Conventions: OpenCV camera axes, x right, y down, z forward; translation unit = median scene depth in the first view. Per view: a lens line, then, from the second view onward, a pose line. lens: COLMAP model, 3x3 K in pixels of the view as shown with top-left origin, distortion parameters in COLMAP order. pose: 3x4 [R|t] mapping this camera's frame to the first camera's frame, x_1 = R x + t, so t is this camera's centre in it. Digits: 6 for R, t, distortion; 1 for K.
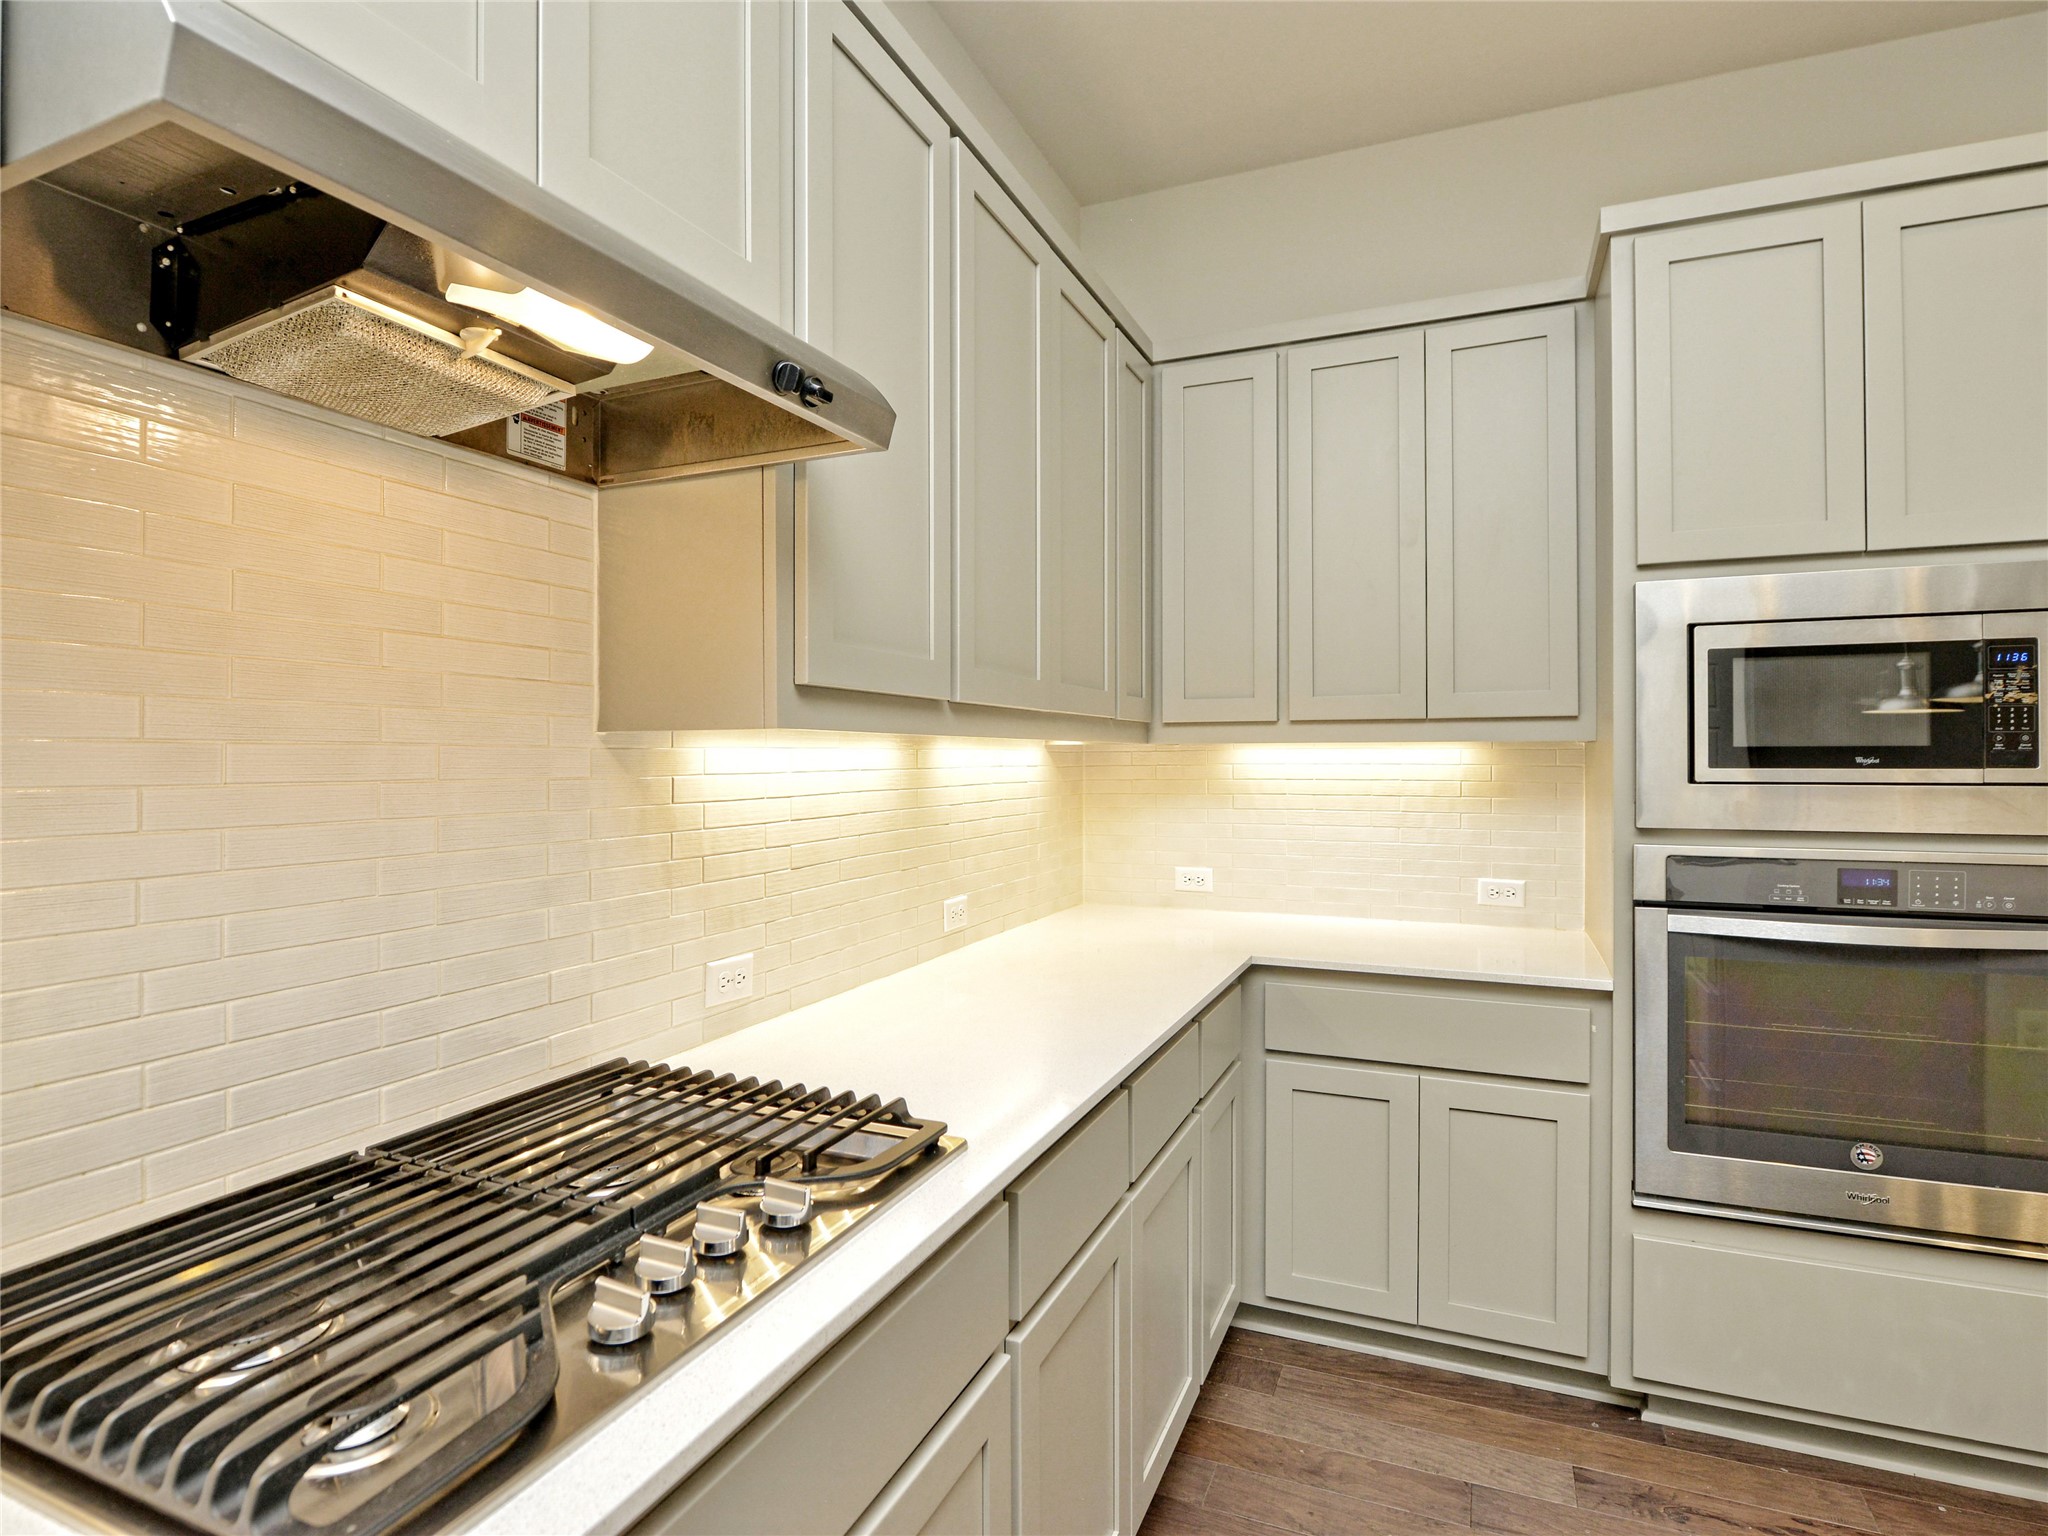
lens RADIAL K [[1053.5, 0, 1026.6], [0, 1053.5, 750.7], [0, 0, 1]] dist [-0.020195, 0.000091]
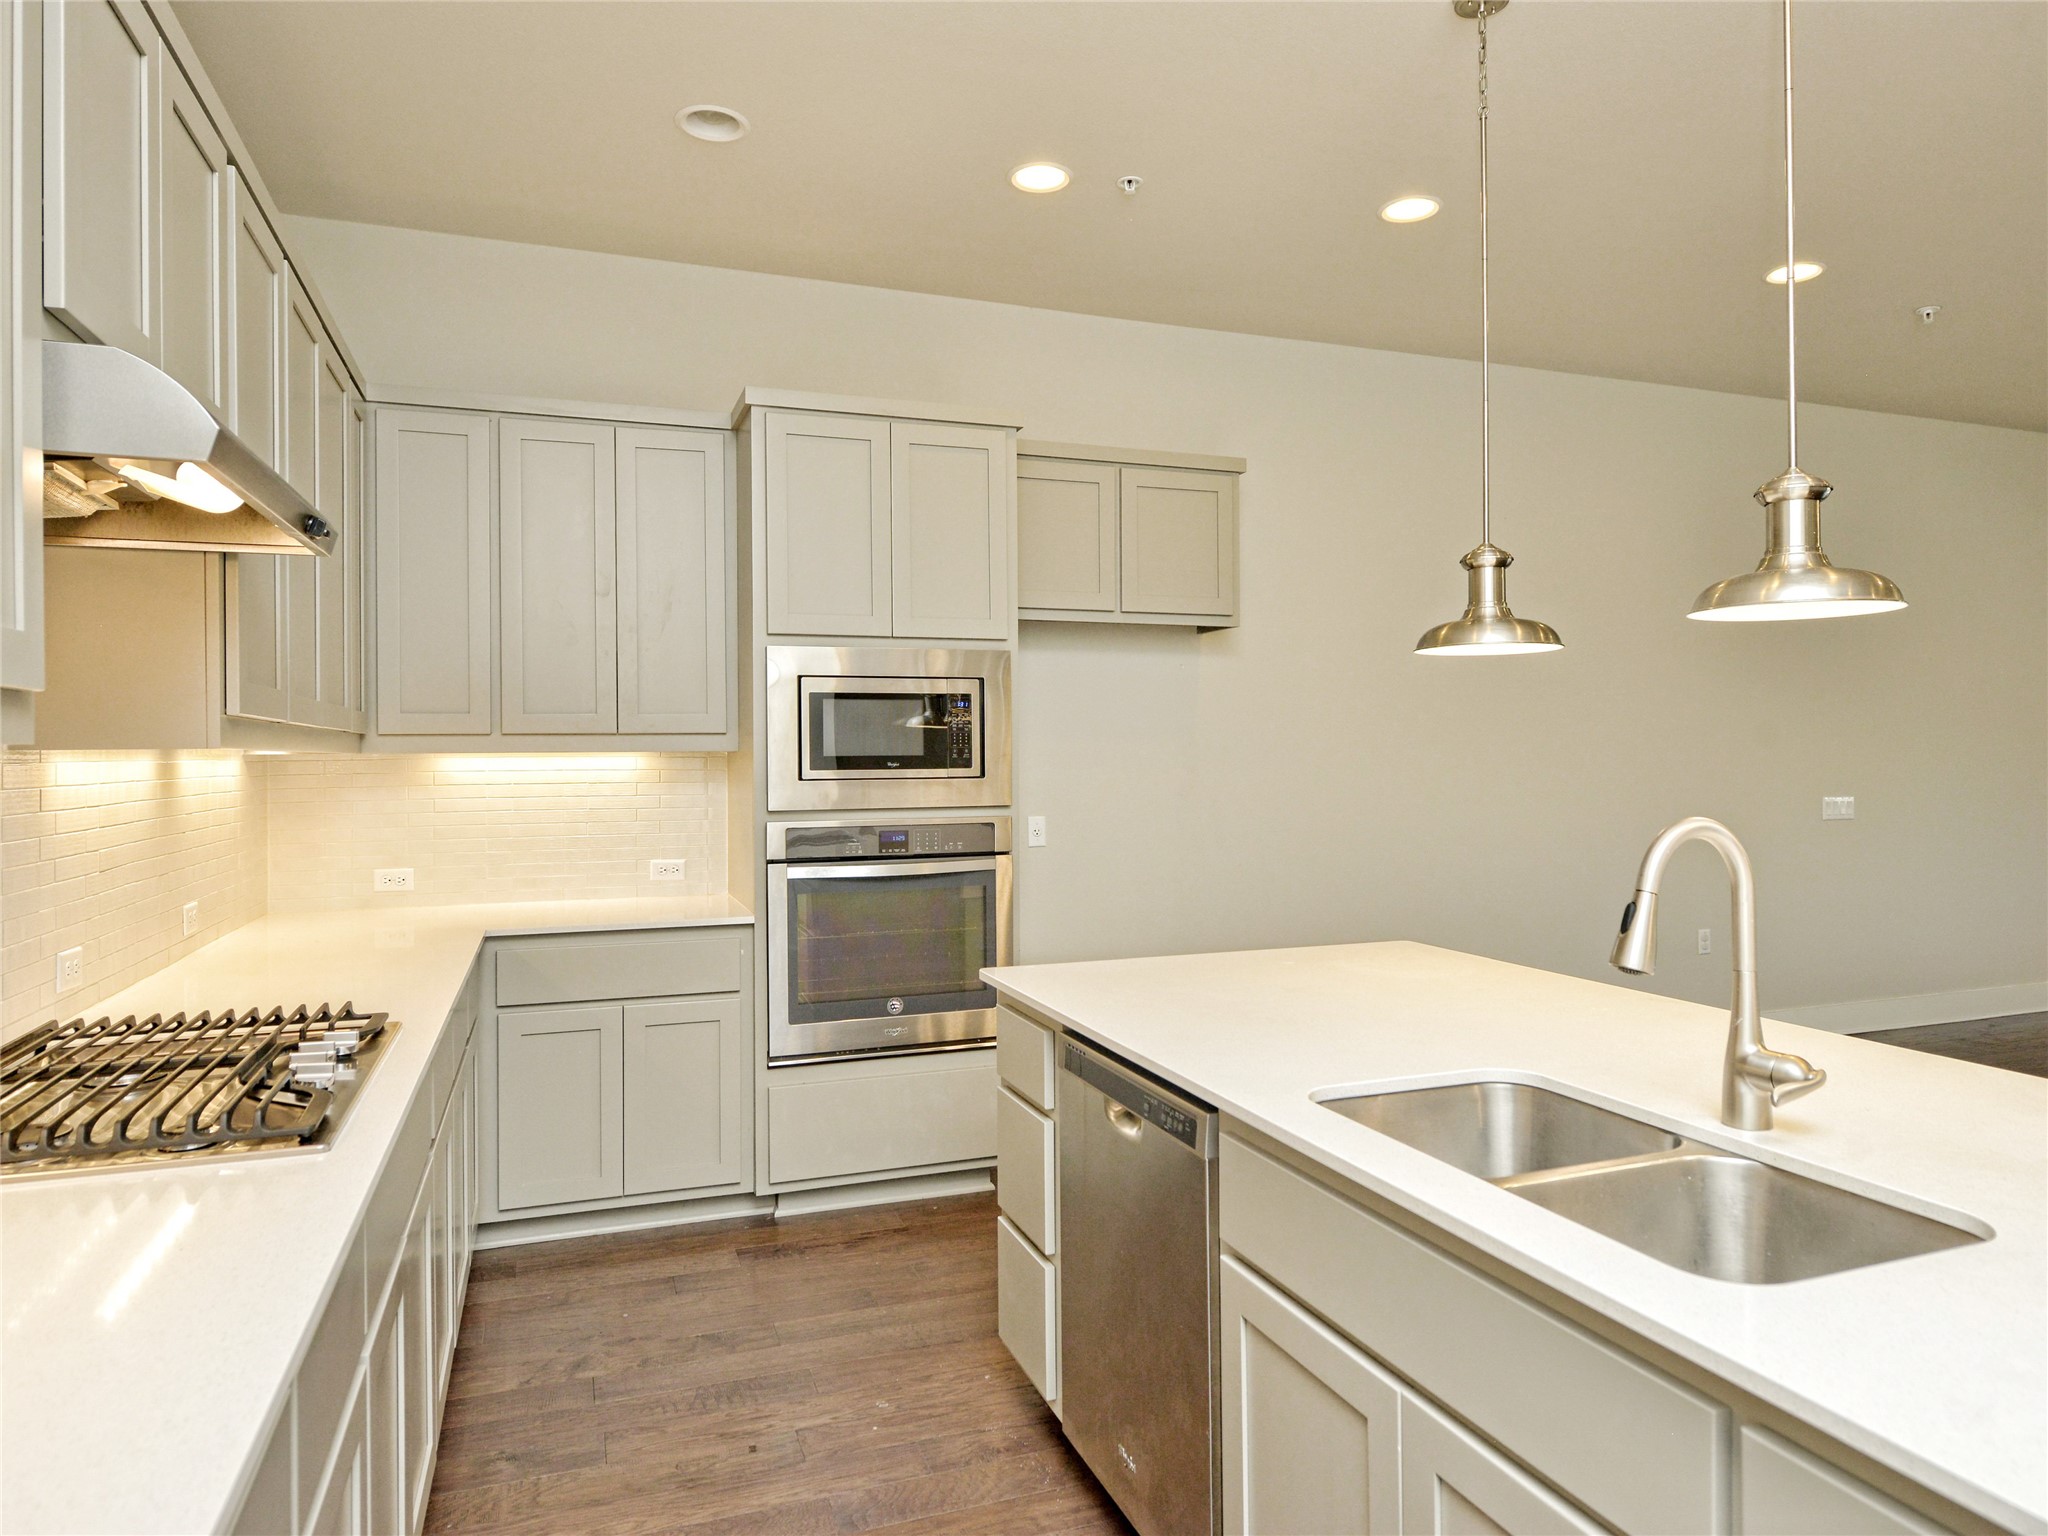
lens RADIAL K [[1260.8, 0, 1024.0], [0, 1260.8, 768.0], [0, 0, 1]] dist [0.000716, 0.000018]
pose [[0.728503, -0.010655, 0.684960, -0.378750], [0.001691, 0.999904, 0.013755, -0.011511], [-0.685041, -0.008863, 0.728451, -0.553454]]
